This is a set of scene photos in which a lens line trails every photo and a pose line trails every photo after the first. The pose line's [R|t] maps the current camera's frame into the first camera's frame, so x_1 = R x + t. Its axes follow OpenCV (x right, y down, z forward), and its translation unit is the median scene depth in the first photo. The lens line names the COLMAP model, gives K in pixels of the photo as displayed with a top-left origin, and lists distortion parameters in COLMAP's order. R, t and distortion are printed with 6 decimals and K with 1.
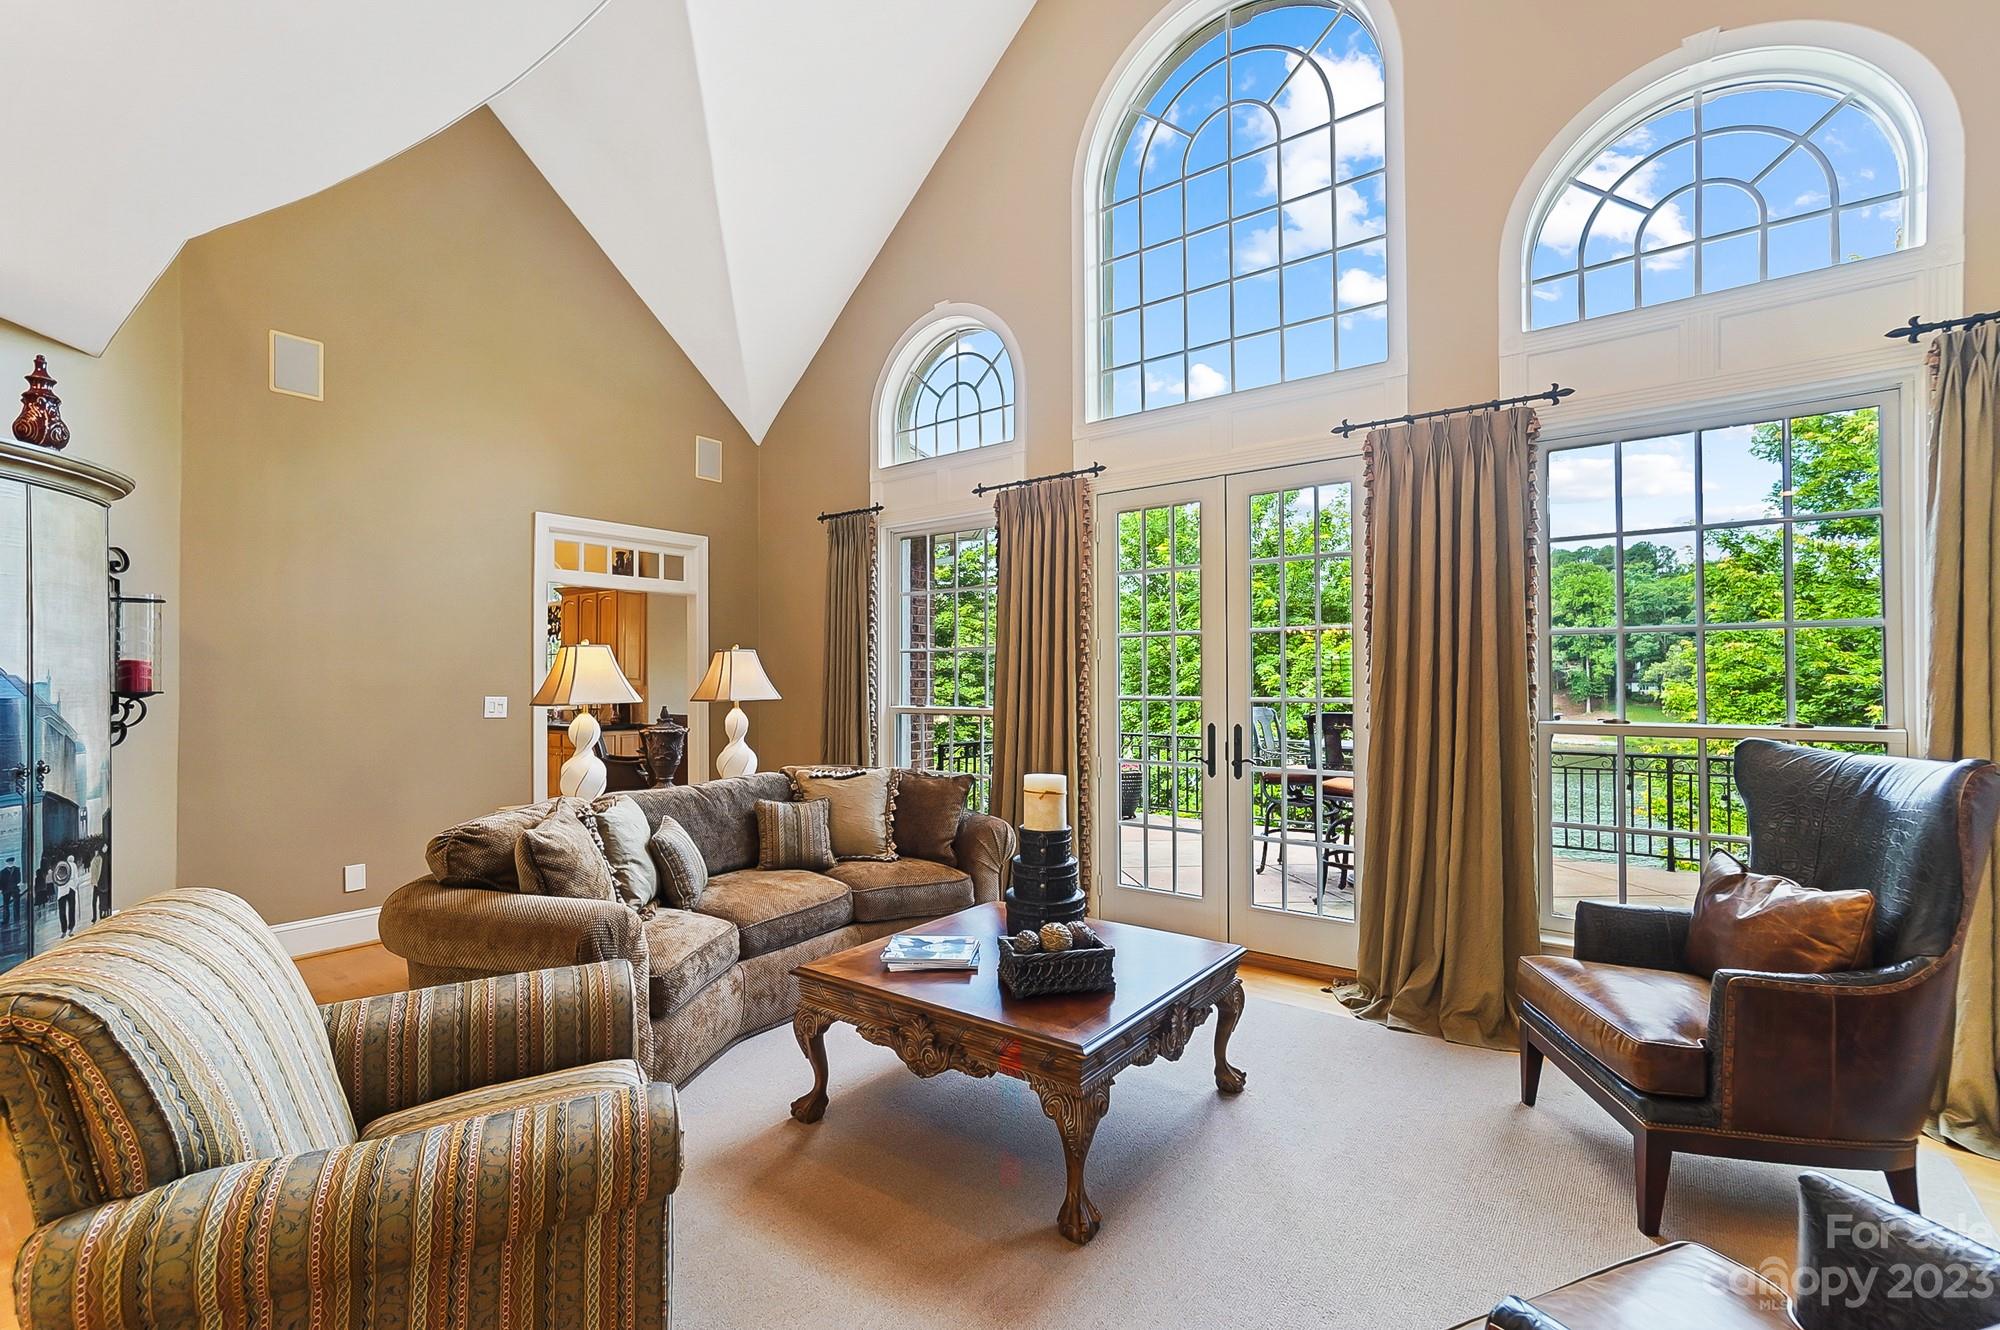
lens RADIAL K [[893.5, 0, 1012.9], [0, 893.5, 671.1], [0, 0, 1]] dist [-0.001285, -0.000103]
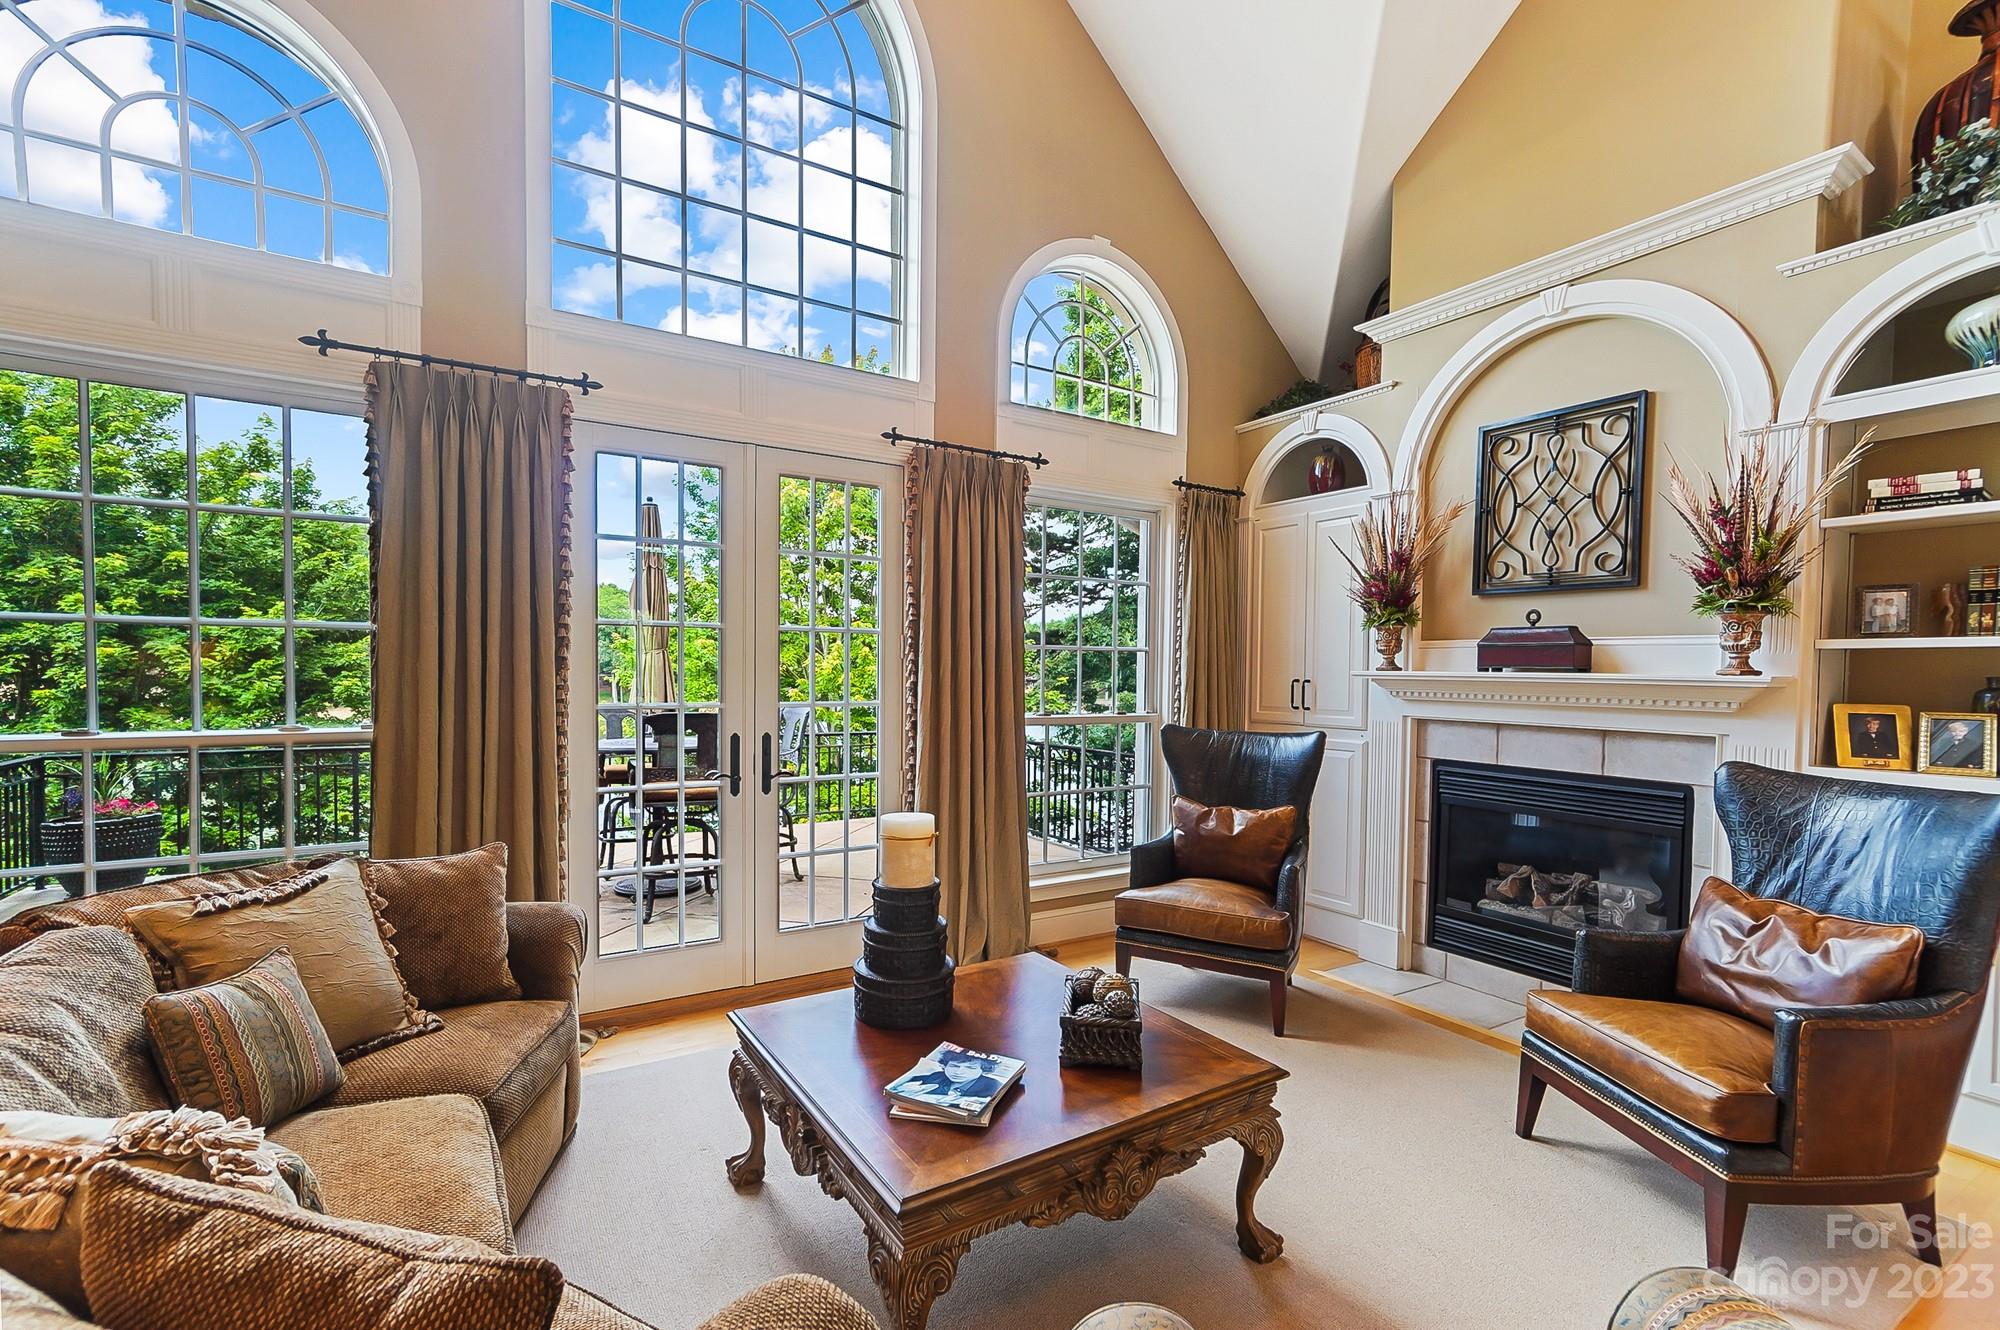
lens RADIAL K [[893.5, 0, 1012.9], [0, 893.5, 671.1], [0, 0, 1]] dist [-0.001285, -0.000103]
pose [[0.349790, -0.000209, 0.936828, -0.501343], [-0.028696, 0.999528, 0.010938, -0.017924], [-0.936389, -0.030709, 0.349619, 0.477281]]
